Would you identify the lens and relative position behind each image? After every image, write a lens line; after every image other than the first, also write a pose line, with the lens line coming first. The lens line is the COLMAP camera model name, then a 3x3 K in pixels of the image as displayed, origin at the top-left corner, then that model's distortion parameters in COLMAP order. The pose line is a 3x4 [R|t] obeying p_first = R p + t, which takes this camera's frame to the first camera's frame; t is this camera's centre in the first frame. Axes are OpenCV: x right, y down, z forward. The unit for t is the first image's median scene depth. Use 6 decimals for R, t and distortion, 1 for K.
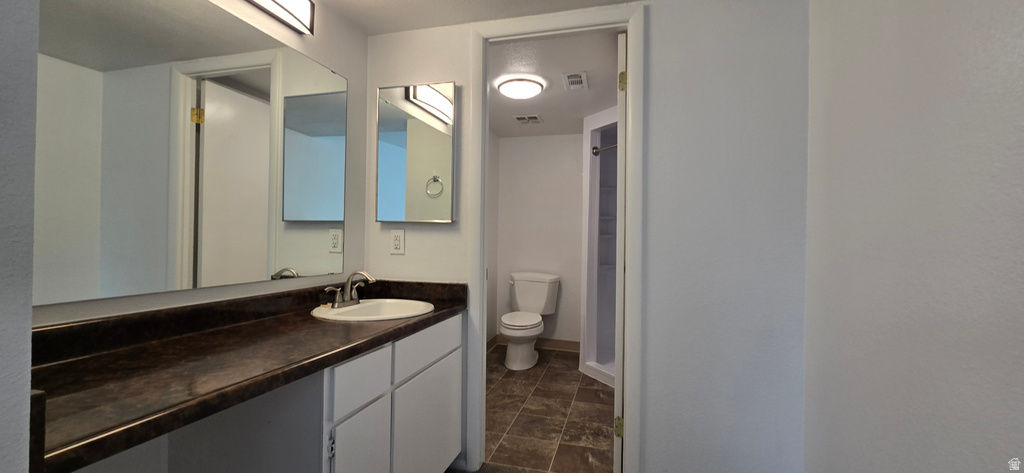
lens RADIAL K [[423.0, 0, 511.4], [0, 423.0, 236.1], [0, 0, 1]] dist [-0.002830, -0.000260]
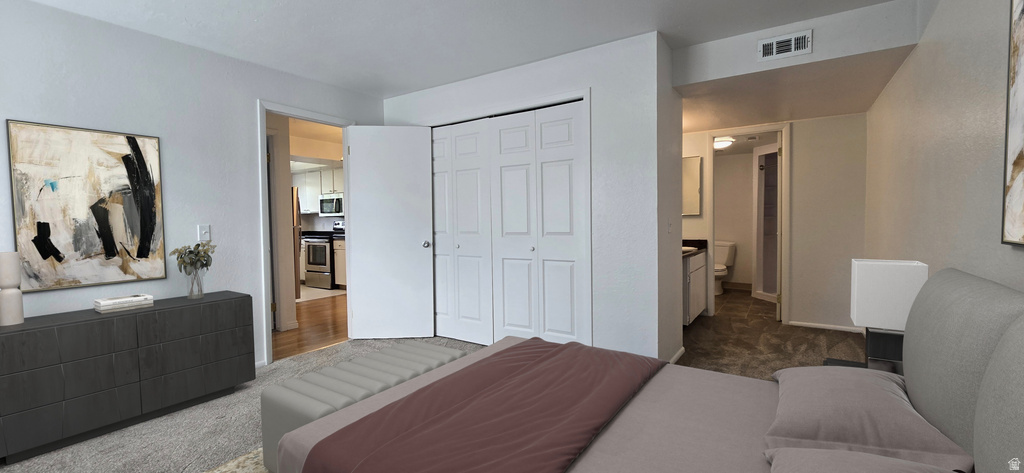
lens RADIAL K [[423.0, 0, 511.7], [0, 423.0, 235.7], [0, 0, 1]] dist [-0.002830, -0.000260]
pose [[0.952432, -0.016103, -0.304326, -0.254127], [0.027882, 0.999019, 0.034399, -0.014457], [0.303474, -0.041248, 0.951947, -0.963105]]
